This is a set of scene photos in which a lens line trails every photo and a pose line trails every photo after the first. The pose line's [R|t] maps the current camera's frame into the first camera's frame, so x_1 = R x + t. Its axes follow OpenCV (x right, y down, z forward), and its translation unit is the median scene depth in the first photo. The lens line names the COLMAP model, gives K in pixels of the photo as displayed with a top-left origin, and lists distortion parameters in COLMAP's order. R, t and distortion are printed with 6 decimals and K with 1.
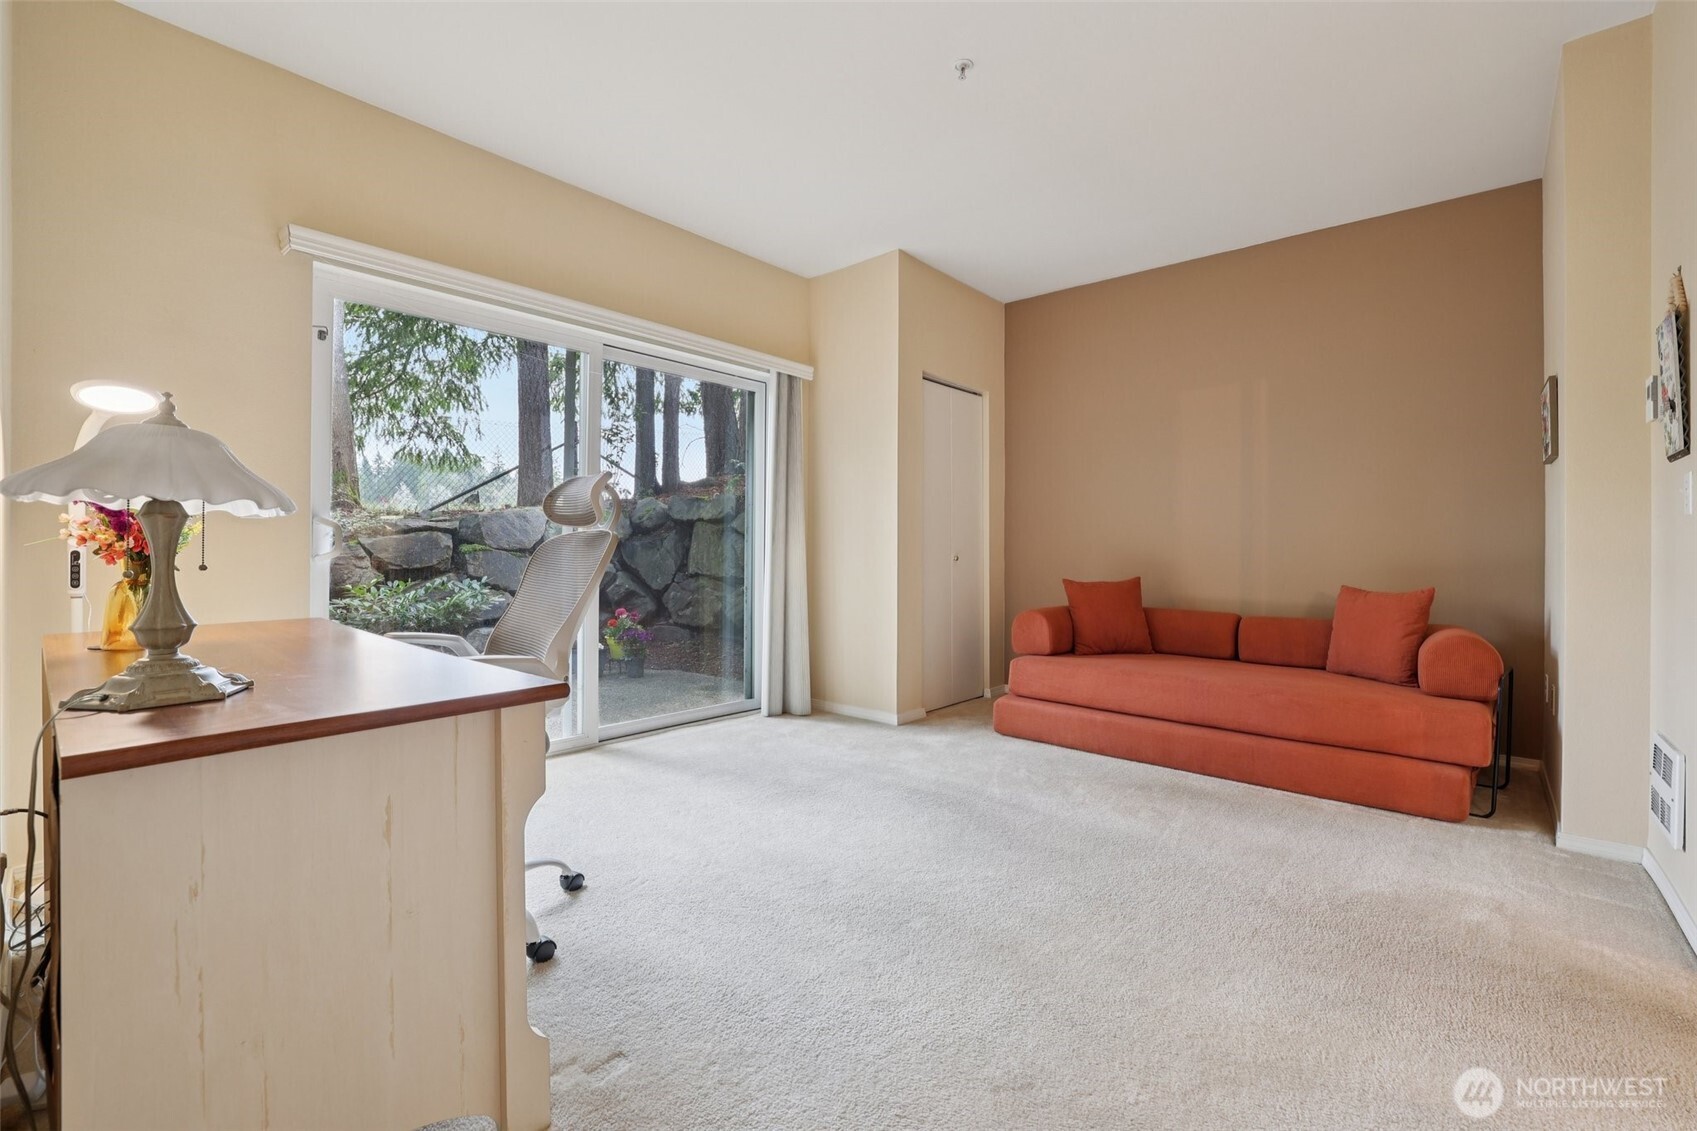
lens RADIAL K [[732.8, 0, 841.8], [0, 732.8, 551.5], [0, 0, 1]] dist [-0.040169, 0.013447]
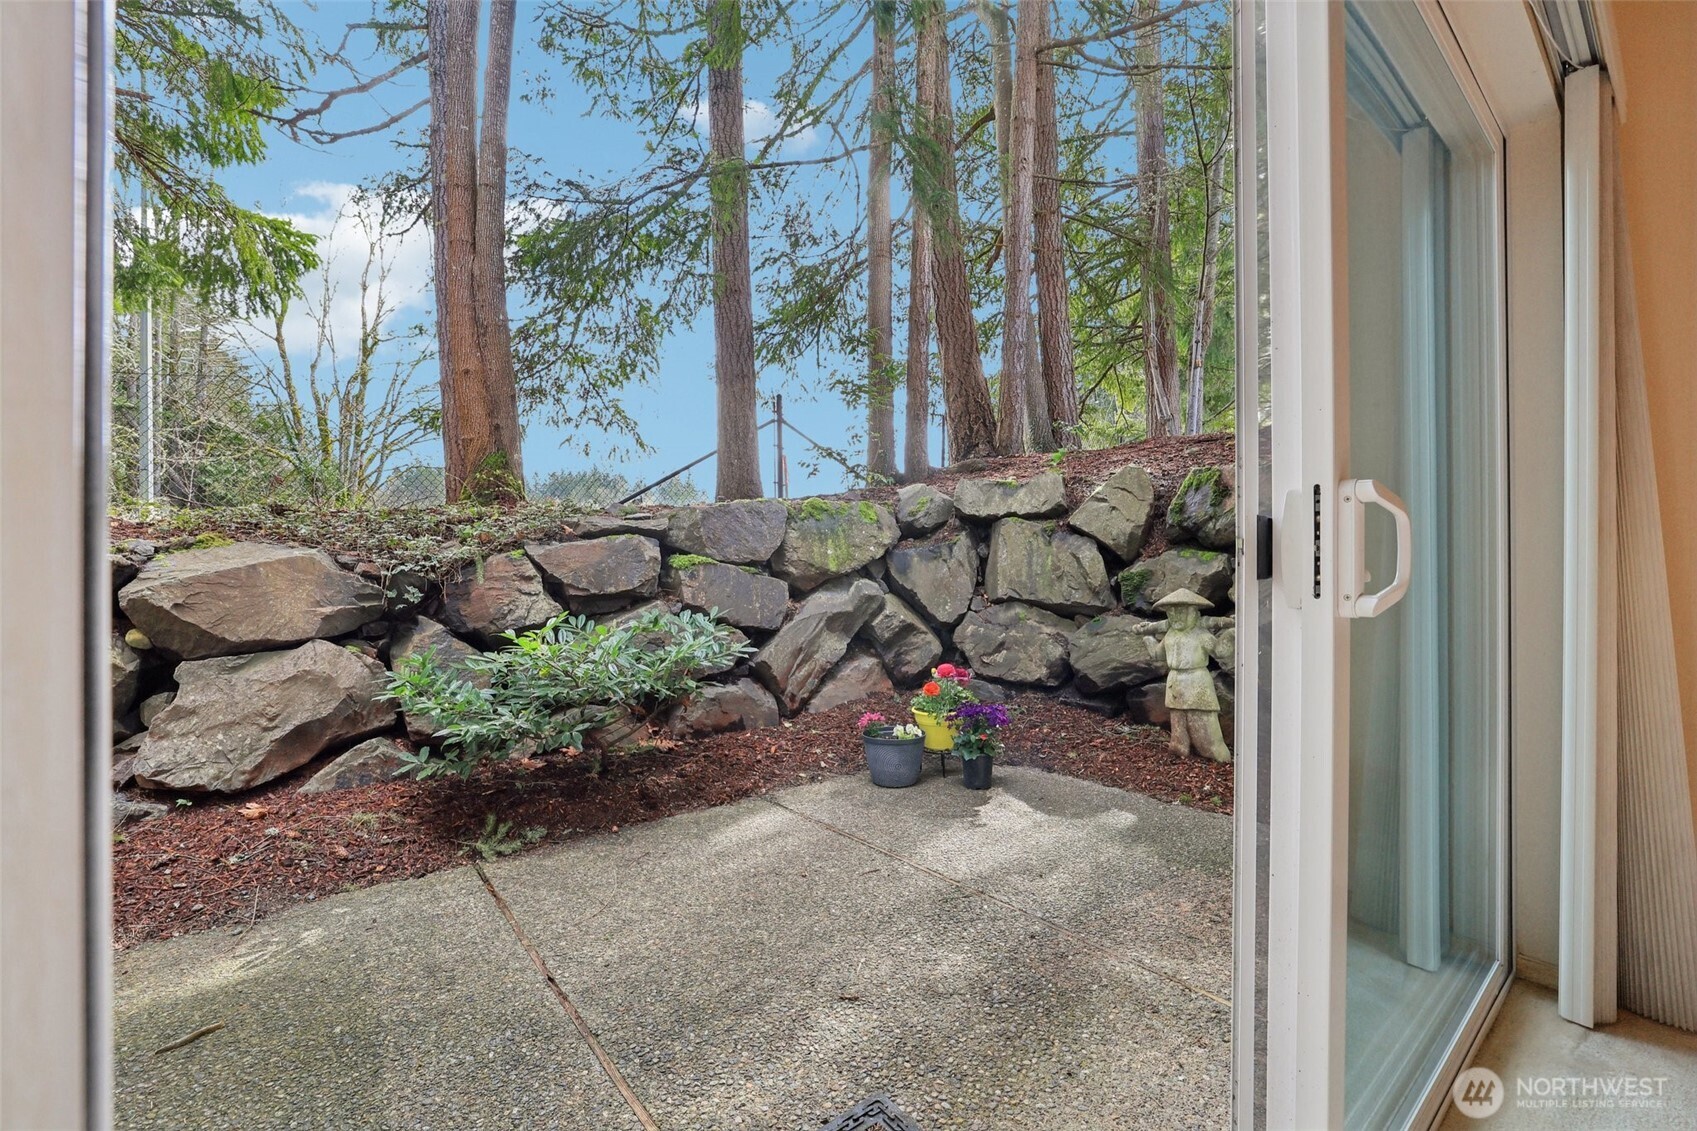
lens RADIAL K [[732.8, 0, 850.2], [0, 732.8, 549.0], [0, 0, 1]] dist [-0.040169, 0.013447]
pose [[0.987179, -0.006544, -0.159482, -0.266750], [0.004606, 0.999911, -0.012517, -0.006354], [0.159550, 0.011622, 0.987121, 0.388302]]
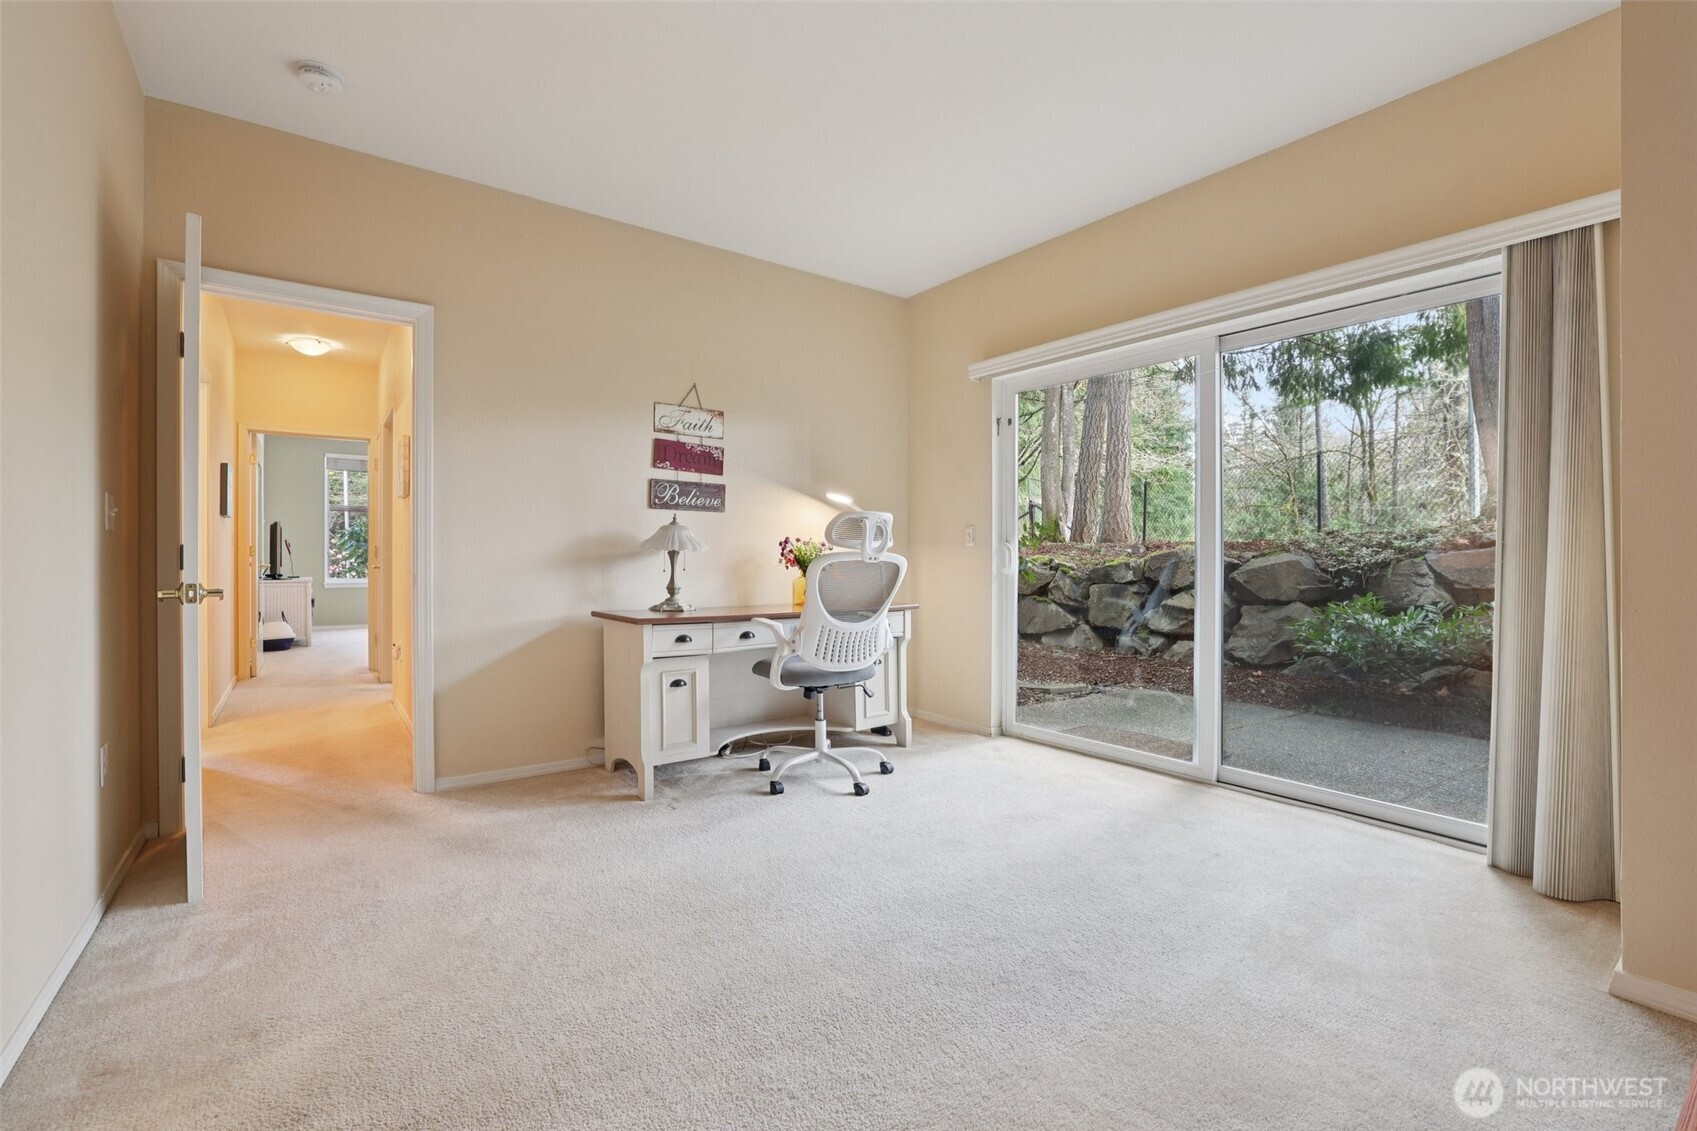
lens RADIAL K [[732.8, 0, 846.9], [0, 732.8, 562.6], [0, 0, 1]] dist [-0.040169, 0.013447]
pose [[-0.201661, 0.001392, -0.979454, 0.354214], [-0.007908, 0.999964, 0.003050, -0.003895], [0.979423, 0.008361, -0.201643, 0.412057]]
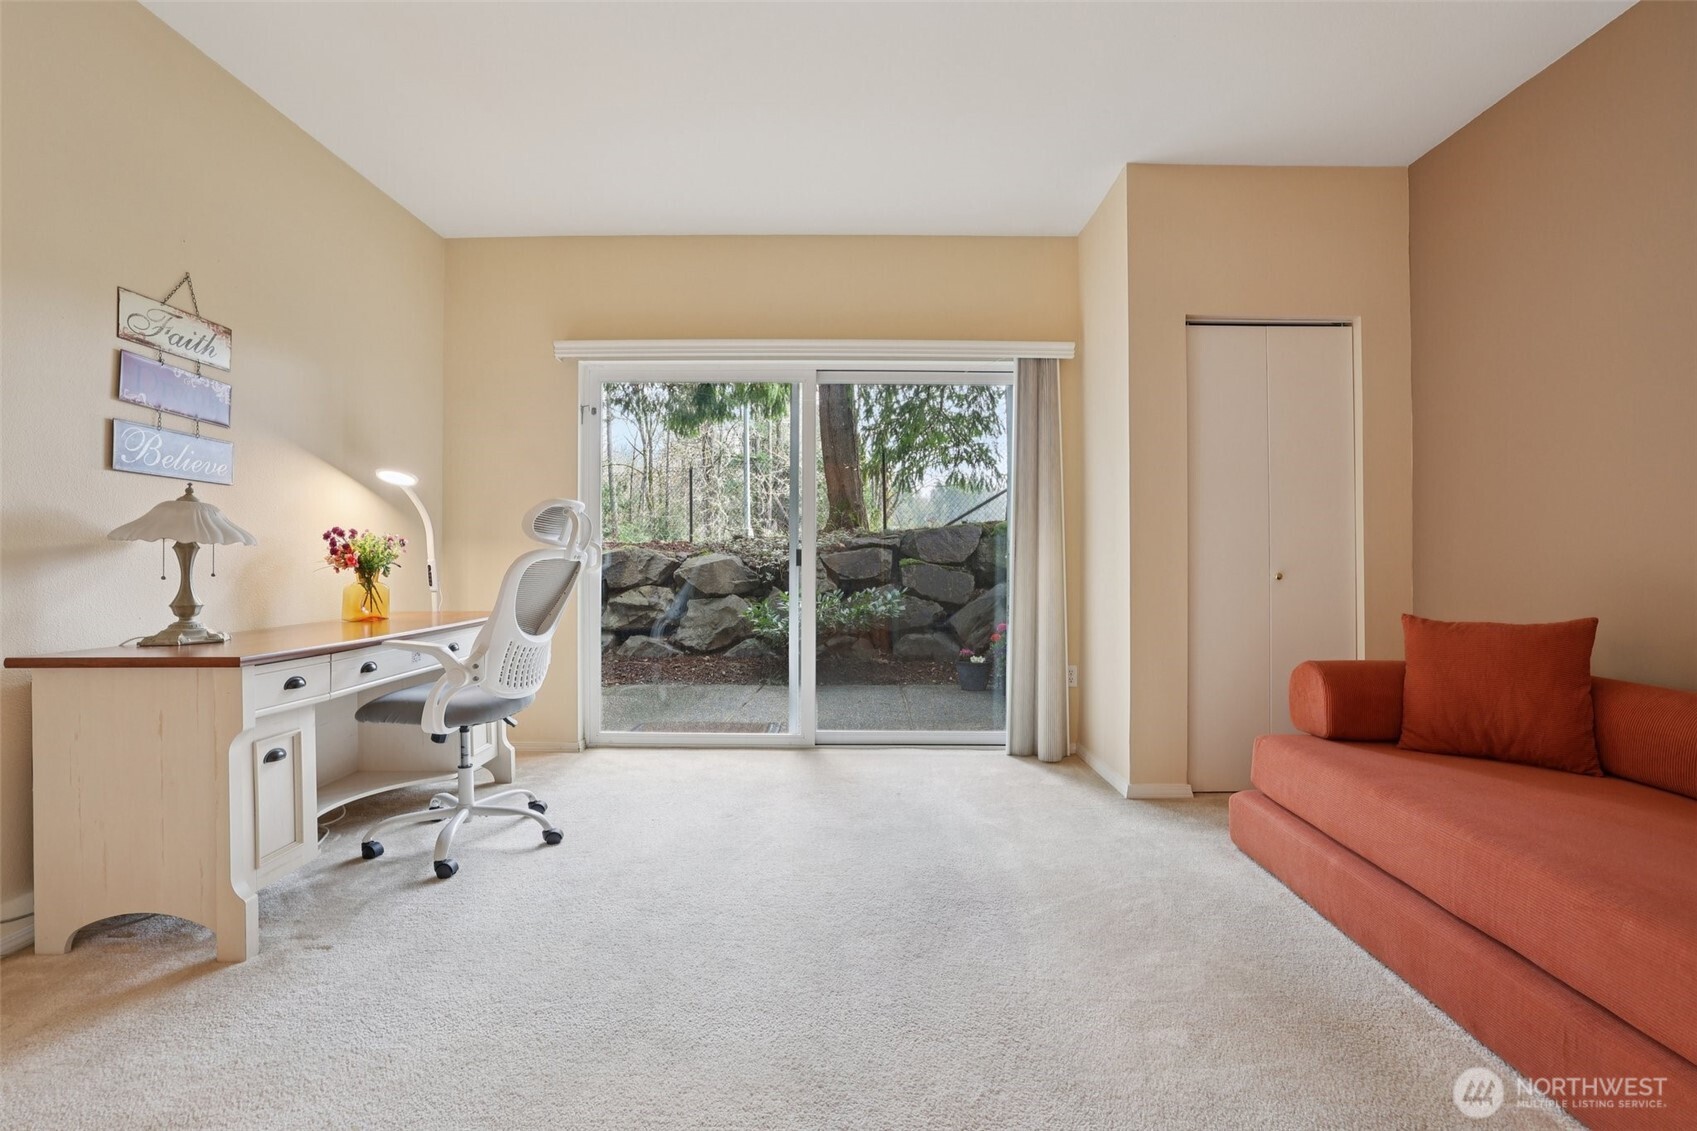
lens RADIAL K [[732.8, 0, 842.0], [0, 732.8, 560.1], [0, 0, 1]] dist [-0.040169, 0.013447]
pose [[0.653638, -0.003963, -0.756797, 0.281948], [-0.000548, 0.999984, -0.005710, -0.001133], [0.756807, 0.004147, 0.653625, 0.184656]]
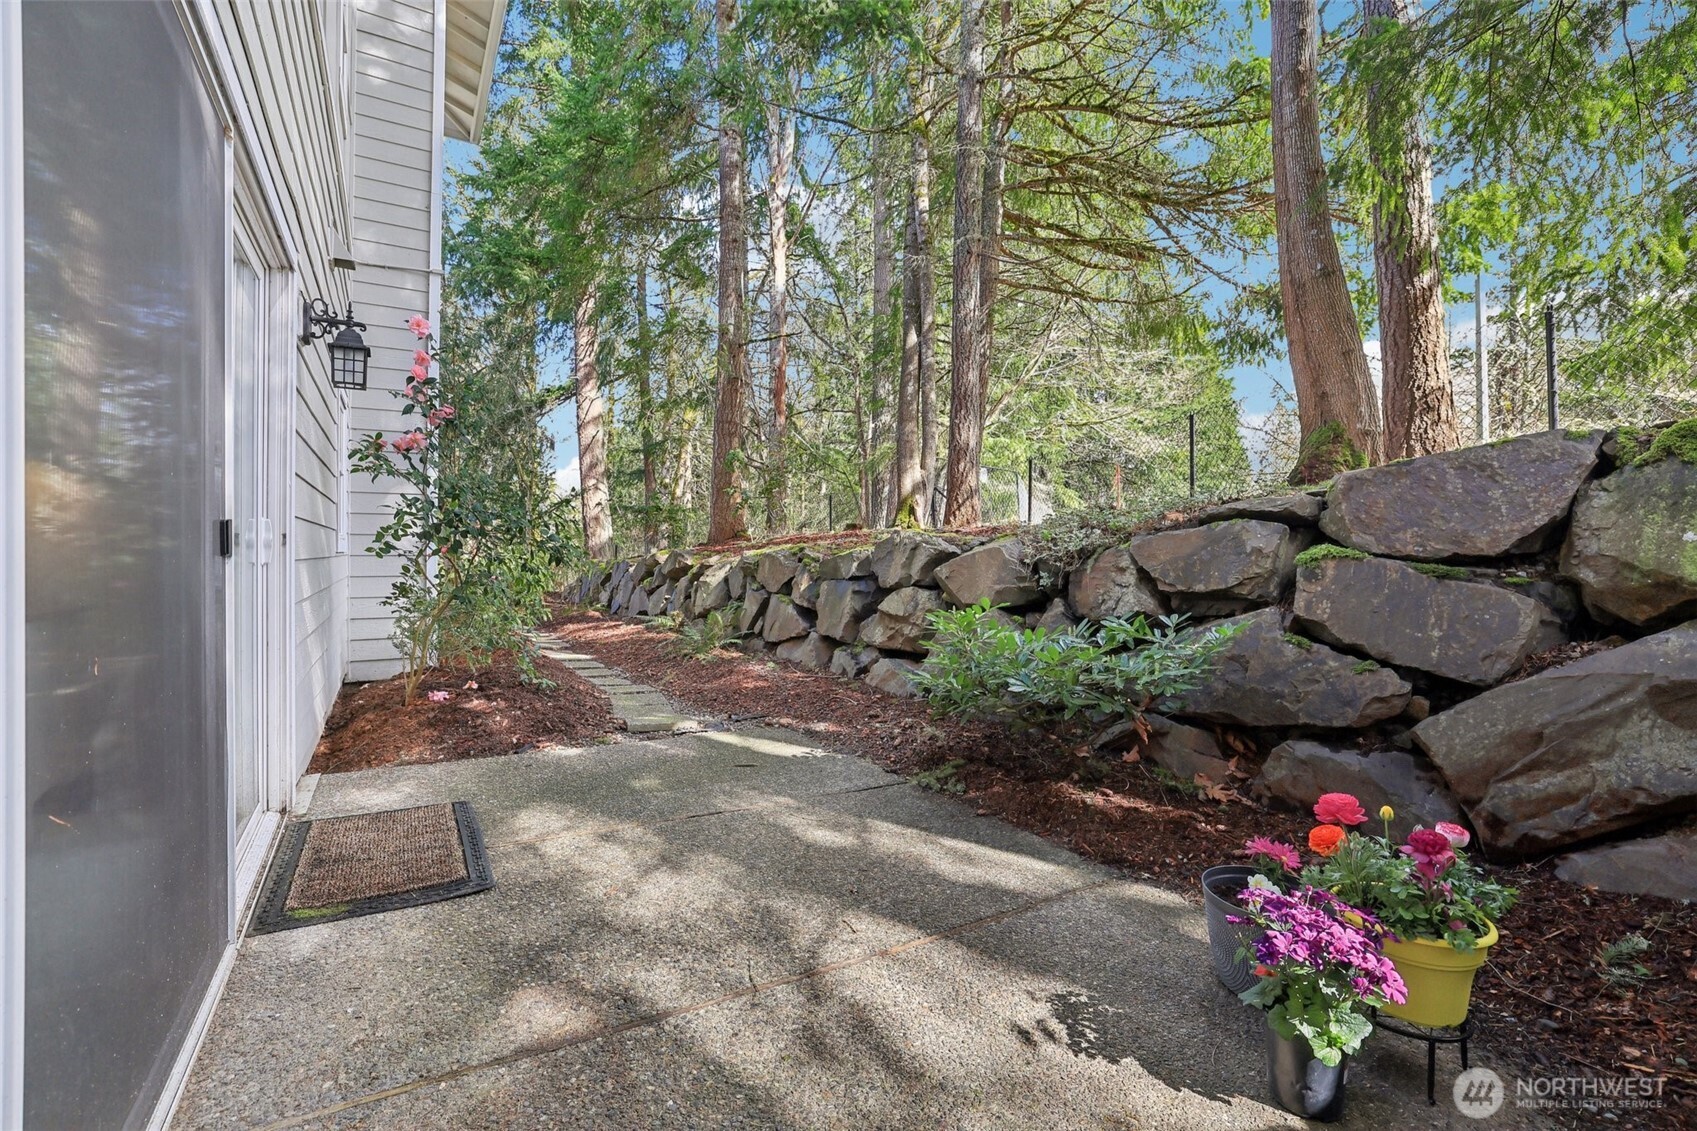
lens RADIAL K [[732.8, 0, 850.6], [0, 732.8, 554.1], [0, 0, 1]] dist [-0.040169, 0.013447]
pose [[-0.276922, -0.004521, -0.960882, -0.017514], [-0.012160, 0.999925, -0.001200, -0.000389], [0.960816, 0.011352, -0.276956, 0.854935]]
